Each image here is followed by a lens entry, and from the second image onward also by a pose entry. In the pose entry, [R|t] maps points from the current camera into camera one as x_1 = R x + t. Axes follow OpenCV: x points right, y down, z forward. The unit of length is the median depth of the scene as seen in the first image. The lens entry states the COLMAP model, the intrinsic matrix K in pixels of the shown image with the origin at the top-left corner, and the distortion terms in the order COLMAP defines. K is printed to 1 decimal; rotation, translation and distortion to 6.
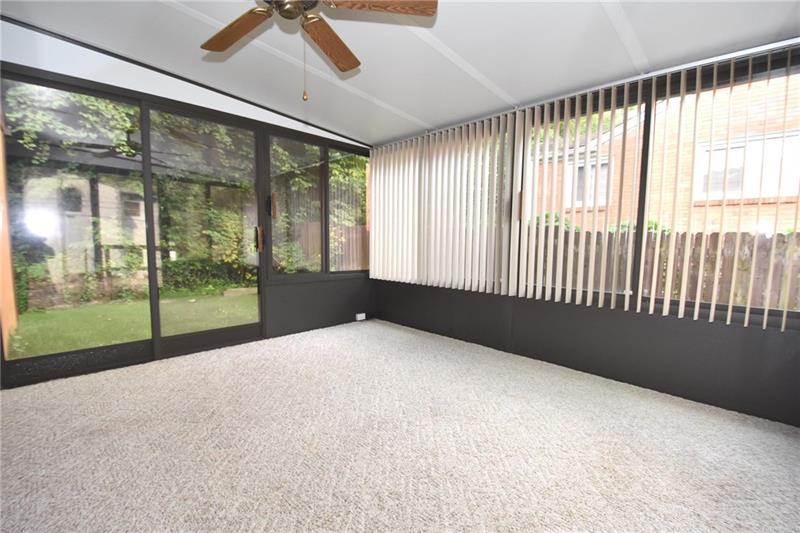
lens RADIAL K [[359.1, 0, 394.0], [0, 359.1, 265.6], [0, 0, 1]] dist [0.001597, -0.000591]
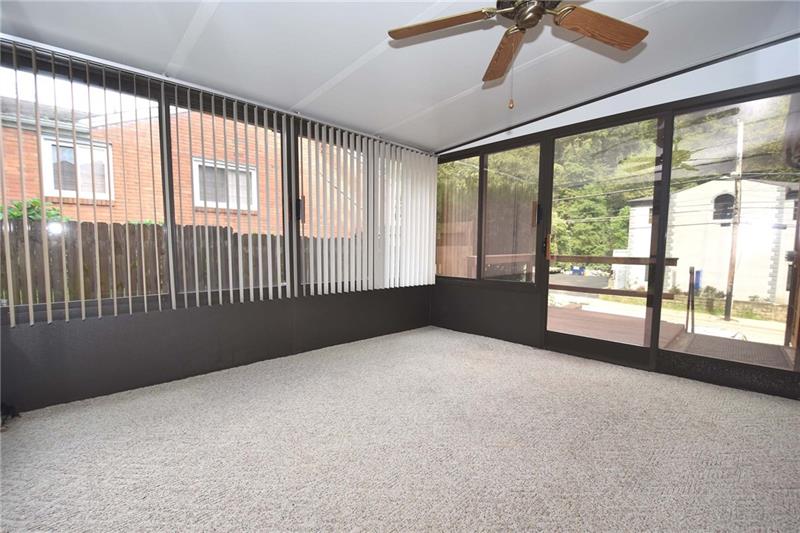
lens RADIAL K [[353.8, 0, 397.6], [0, 353.8, 276.4], [0, 0, 1]] dist [0.014352, -0.022451]
pose [[0.005491, -0.098612, 0.995111, -0.560619], [0.060439, 0.993339, 0.098103, -0.047511], [-0.998157, 0.059605, 0.011414, 0.593370]]
